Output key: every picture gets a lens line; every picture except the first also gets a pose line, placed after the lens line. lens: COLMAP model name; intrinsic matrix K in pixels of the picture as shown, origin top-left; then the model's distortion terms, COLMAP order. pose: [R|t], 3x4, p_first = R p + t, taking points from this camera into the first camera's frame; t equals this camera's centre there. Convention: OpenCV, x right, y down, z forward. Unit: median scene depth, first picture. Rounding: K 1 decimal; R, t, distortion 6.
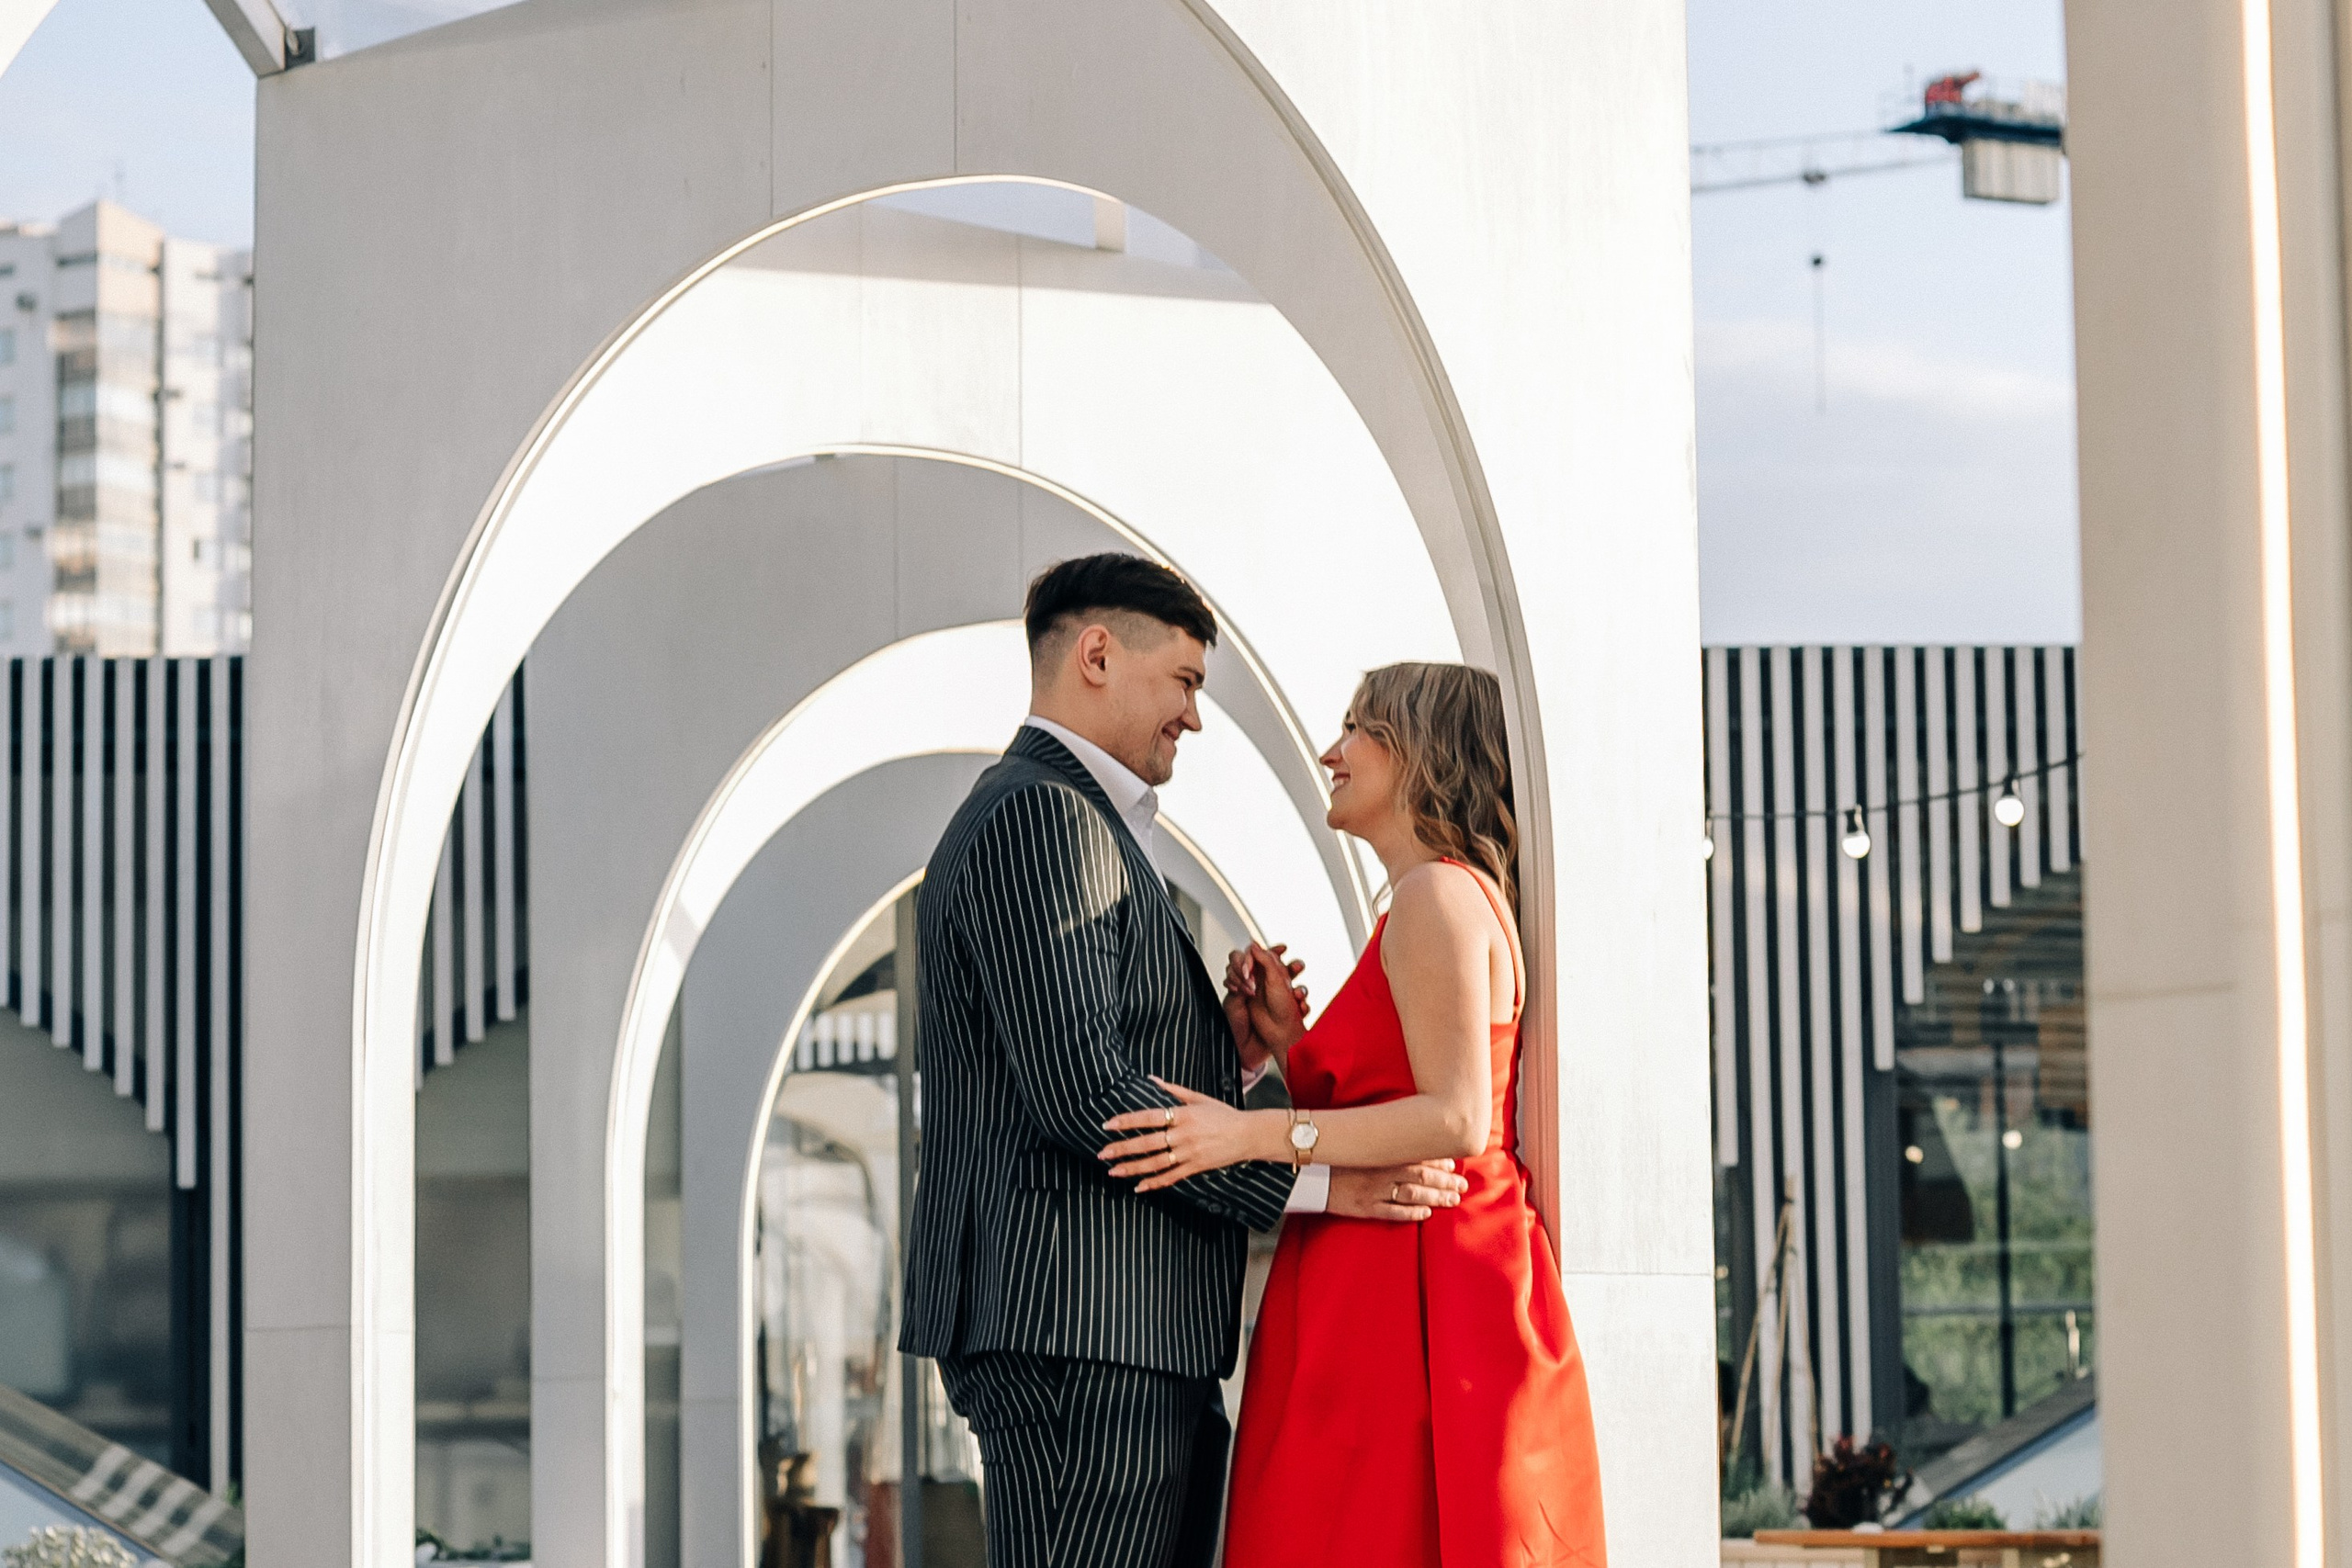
lens RADIAL K [[5479.6, 0, 1107.6], [0, 5479.6, 784.6], [0, 0, 1]] dist [0.006986, 0.033662]
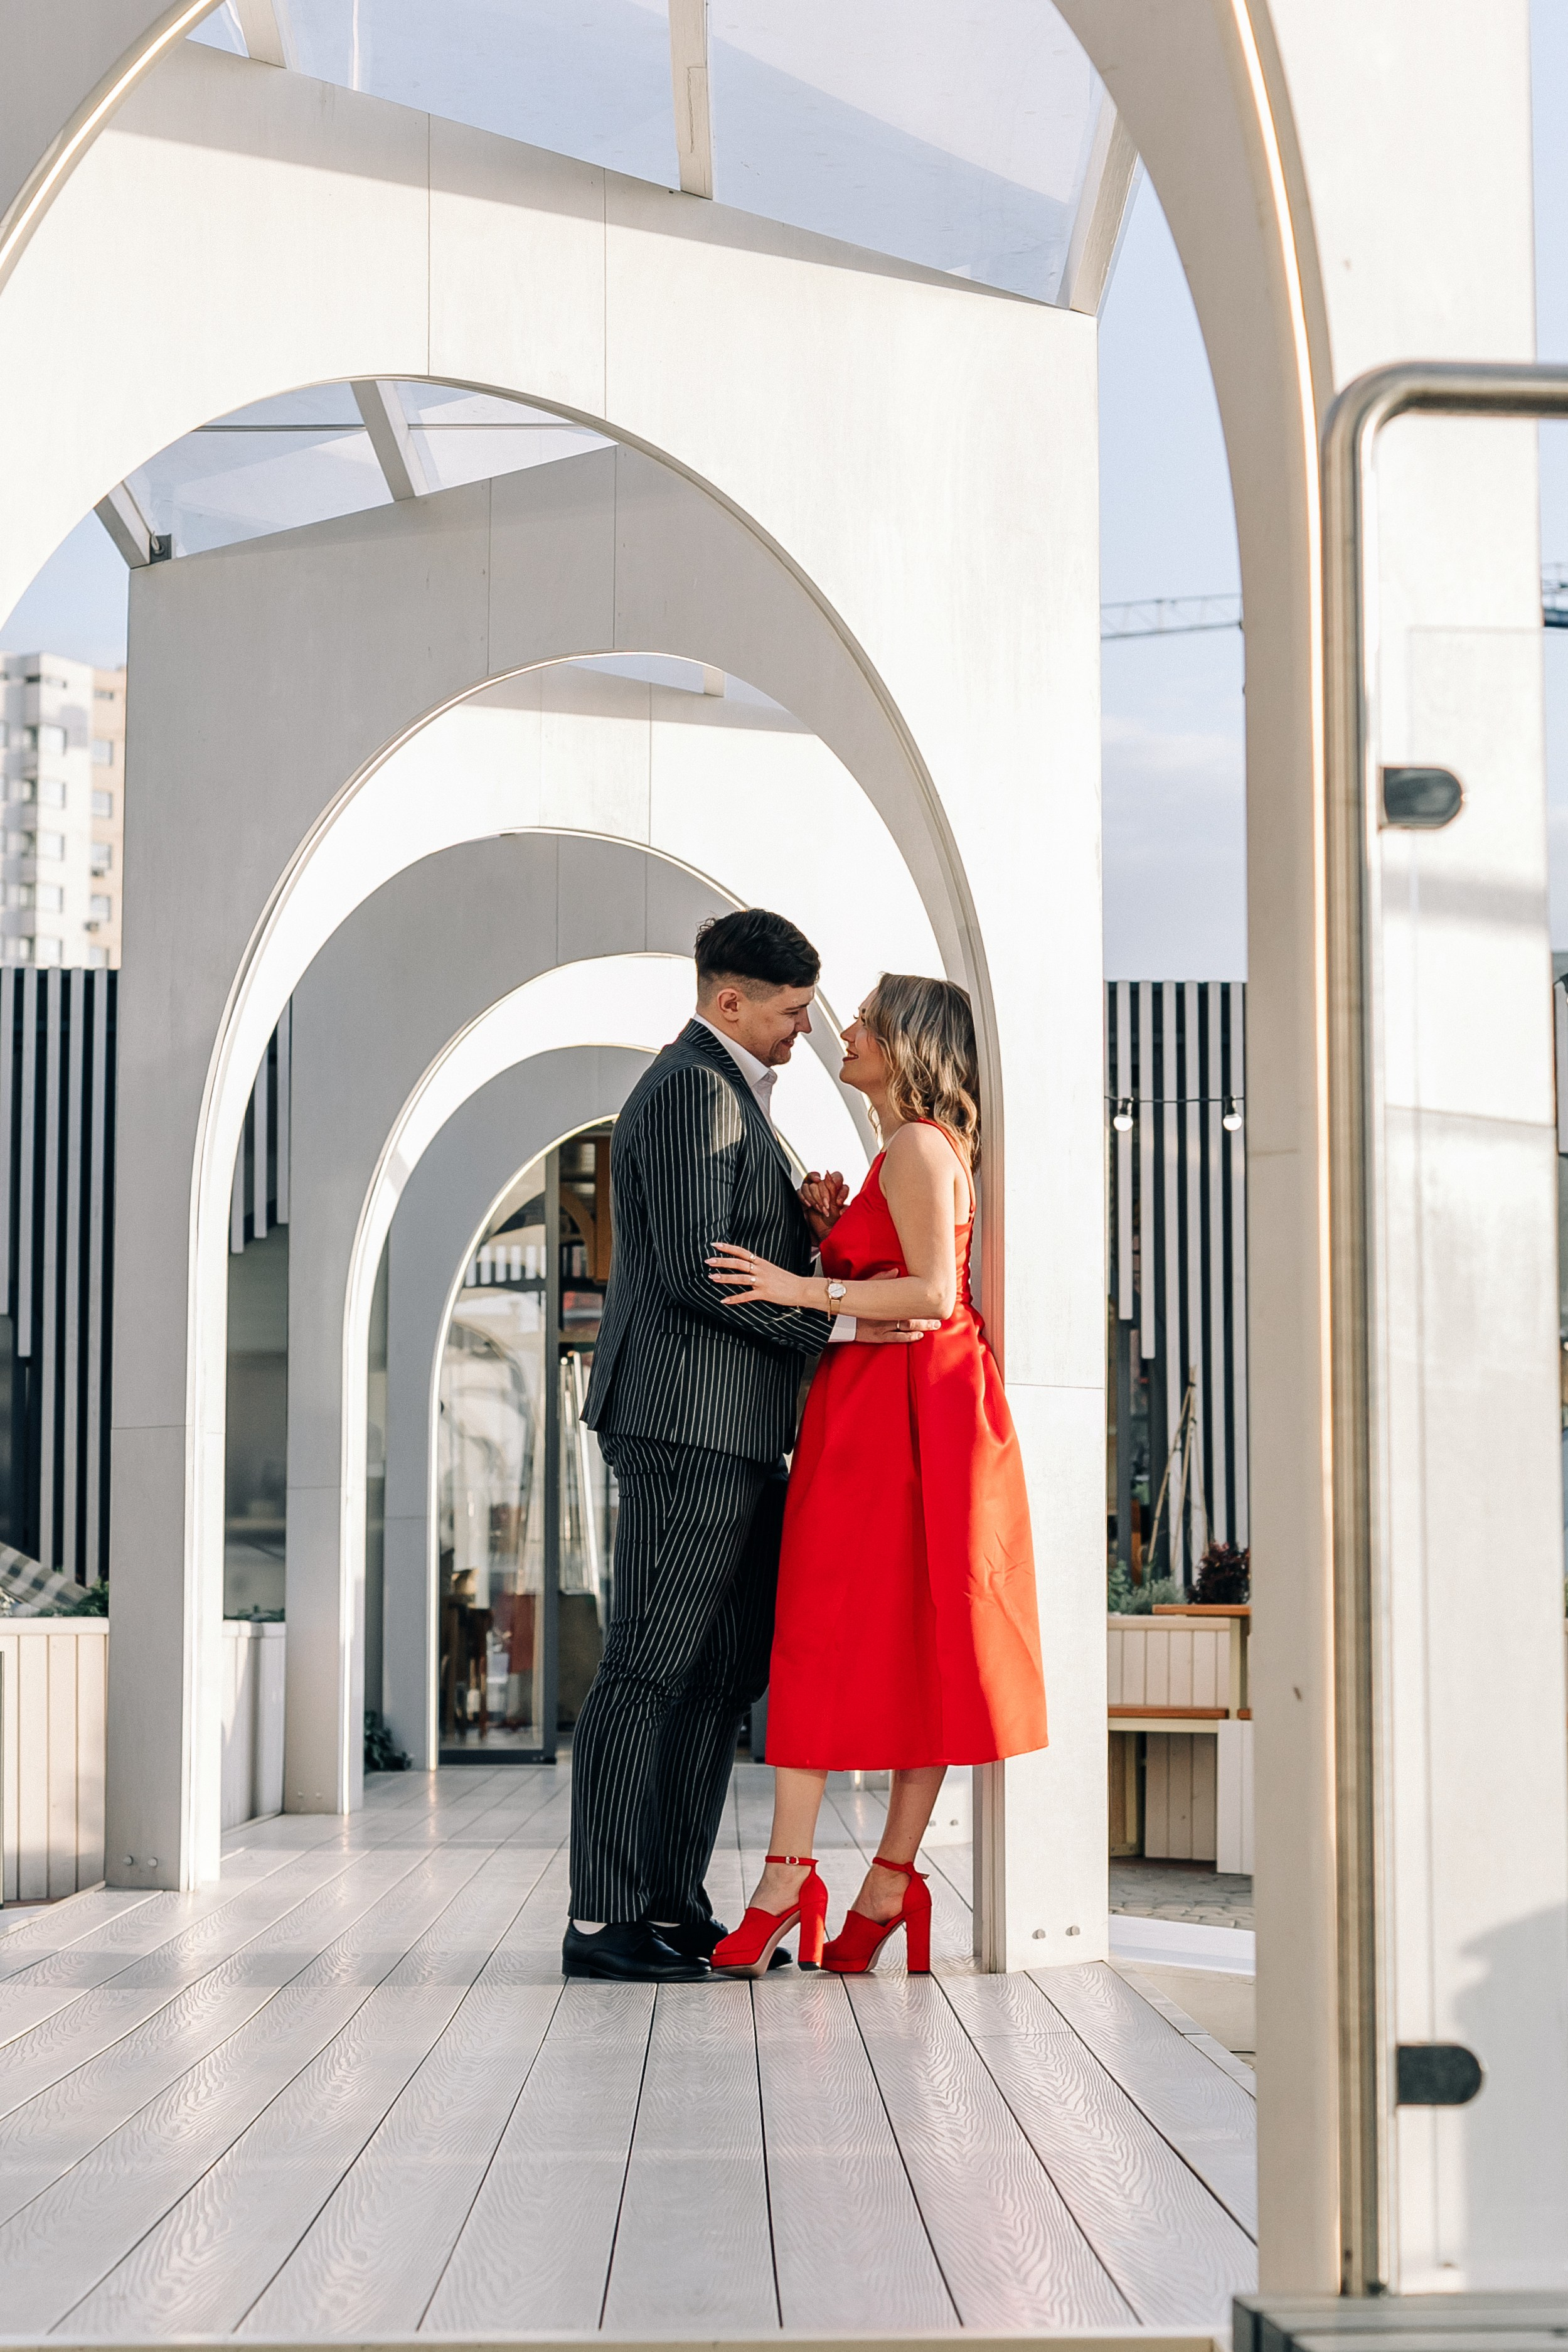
lens RADIAL K [[4276.0, 0, 784.0], [0, 4276.0, 1176.0], [0, 0, 1]] dist [0.019447, 0.007630]
pose [[0.999649, 0.016375, 0.020818, -0.002143], [-0.016812, 0.999638, 0.020986, 0.003906], [-0.020466, -0.021329, 0.999563, -0.103499]]
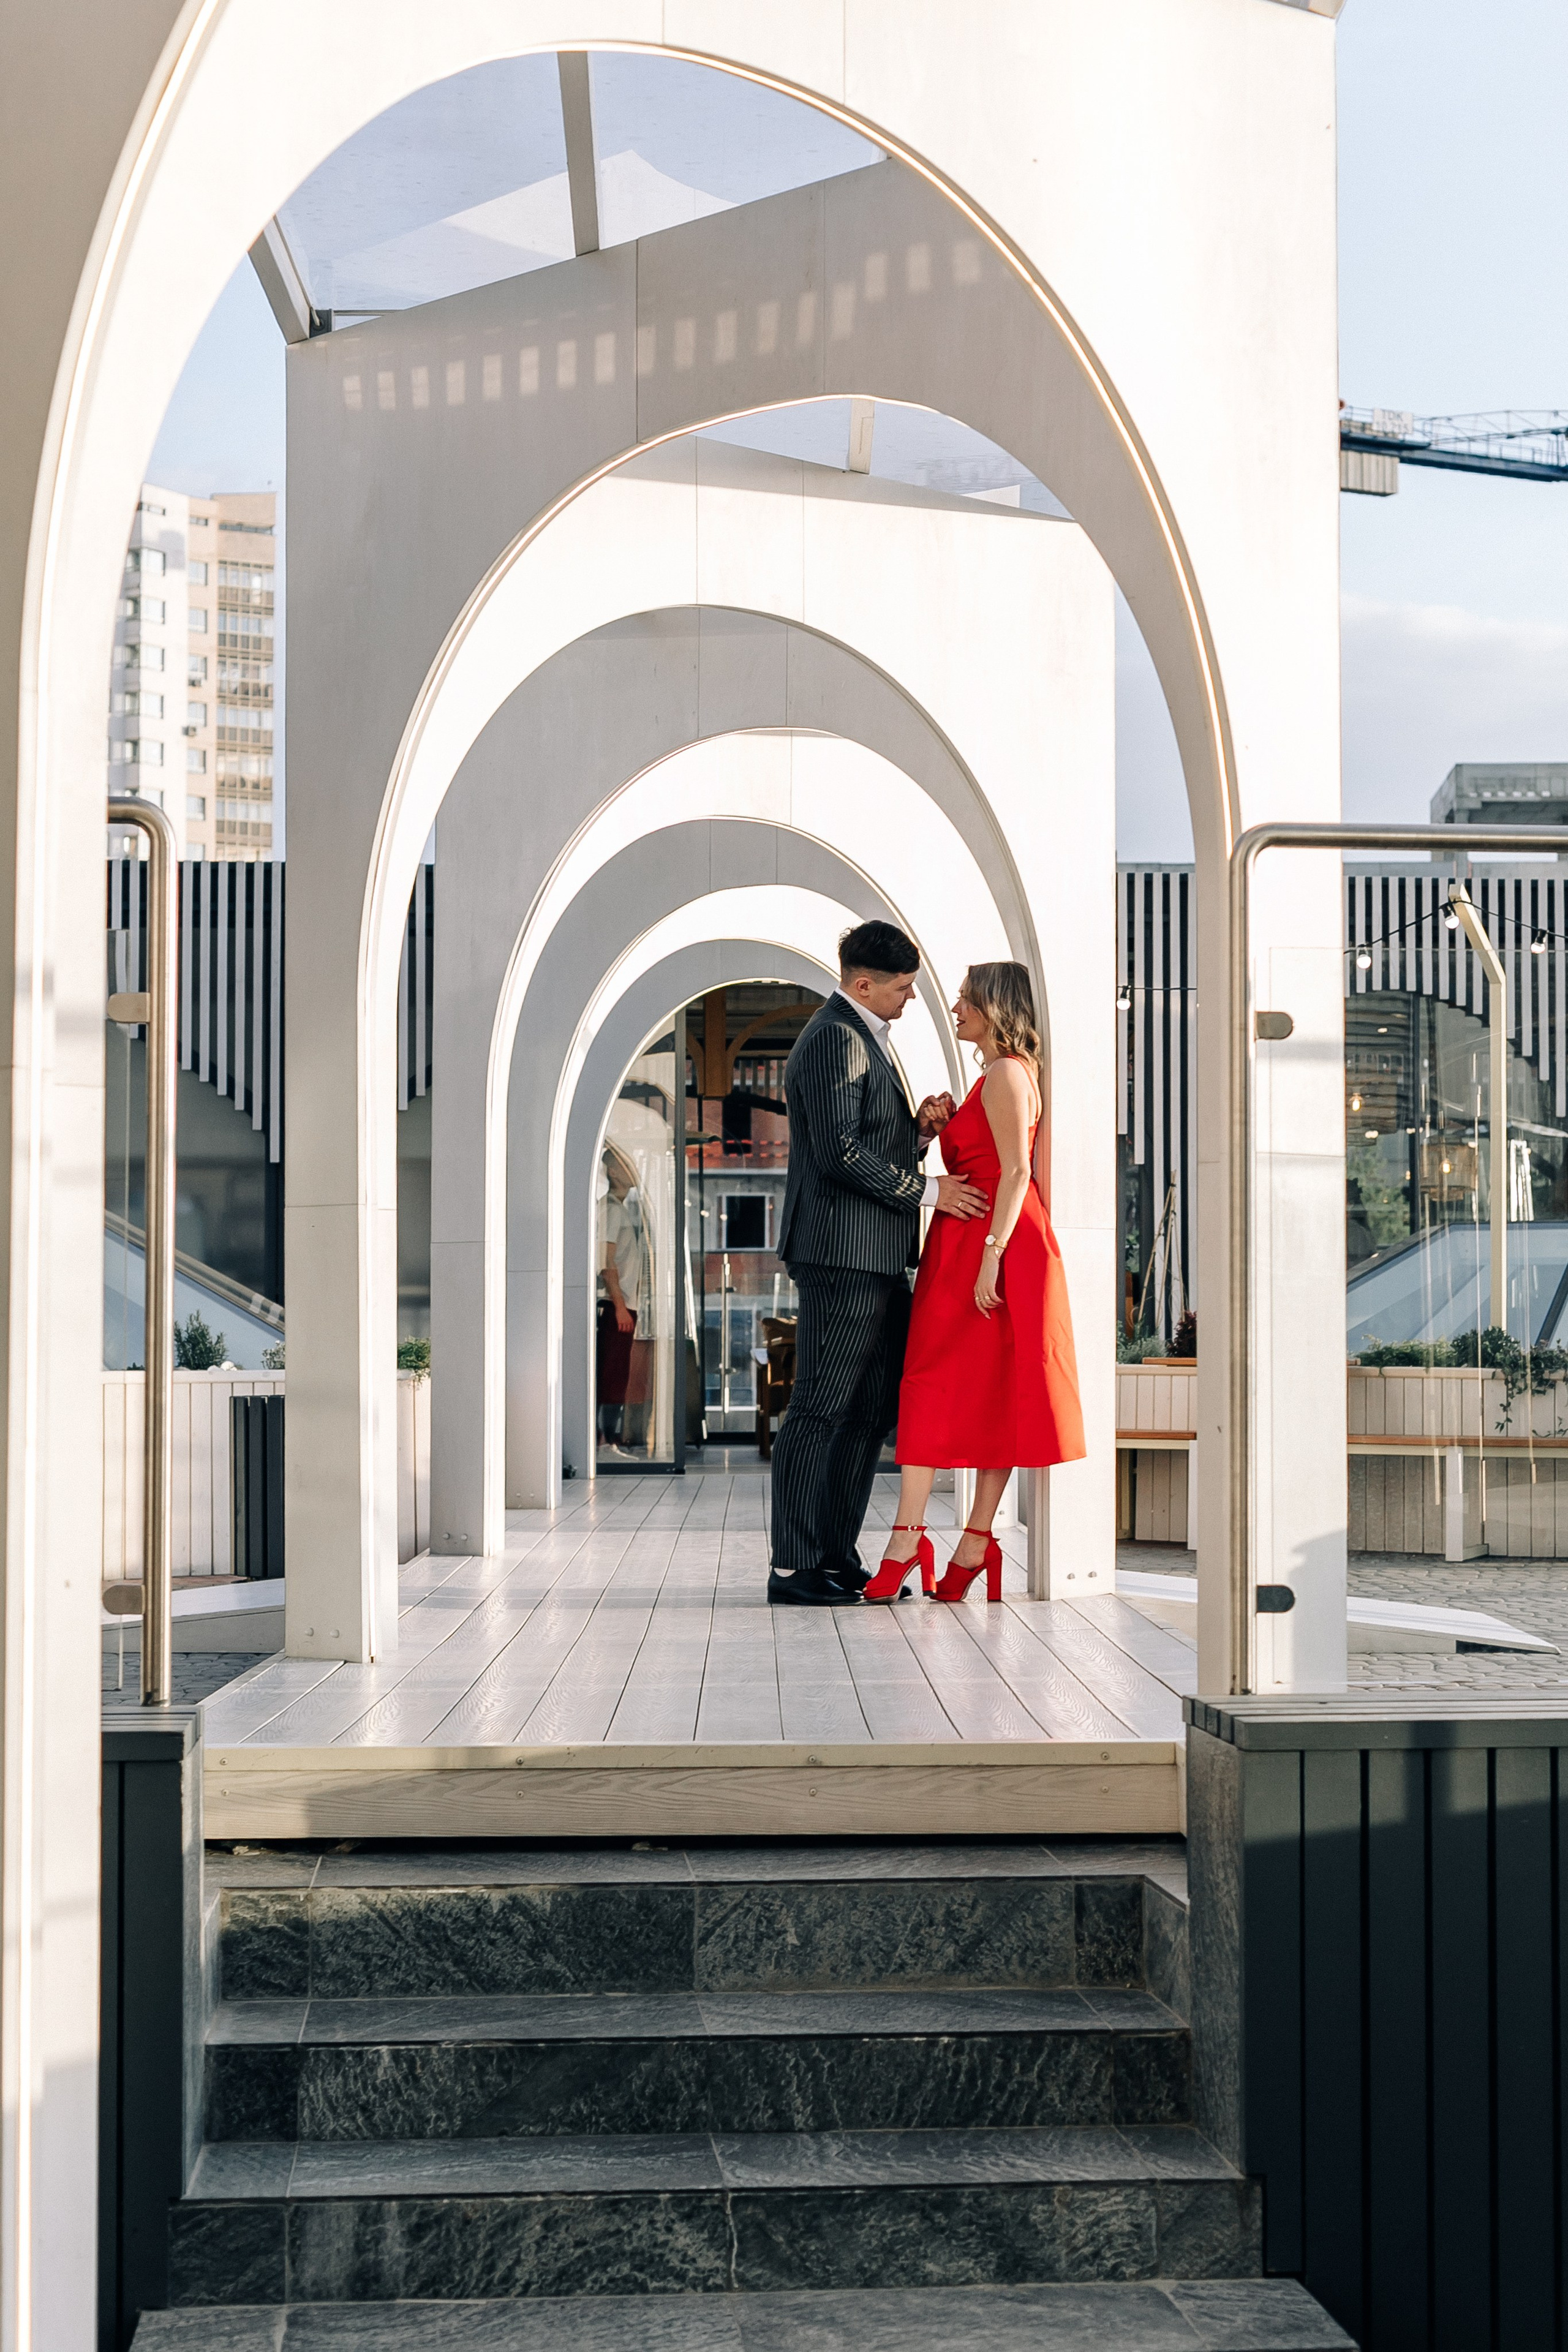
lens RADIAL K [[3843.9, 0, 834.9], [0, 3843.9, 1182.3], [0, 0, 1]] dist [-0.001514, -0.030998]
pose [[0.999466, 0.015810, 0.028606, -0.032342], [-0.018066, 0.996597, 0.080420, -0.034835], [-0.027237, -0.080894, 0.996350, -0.363901]]
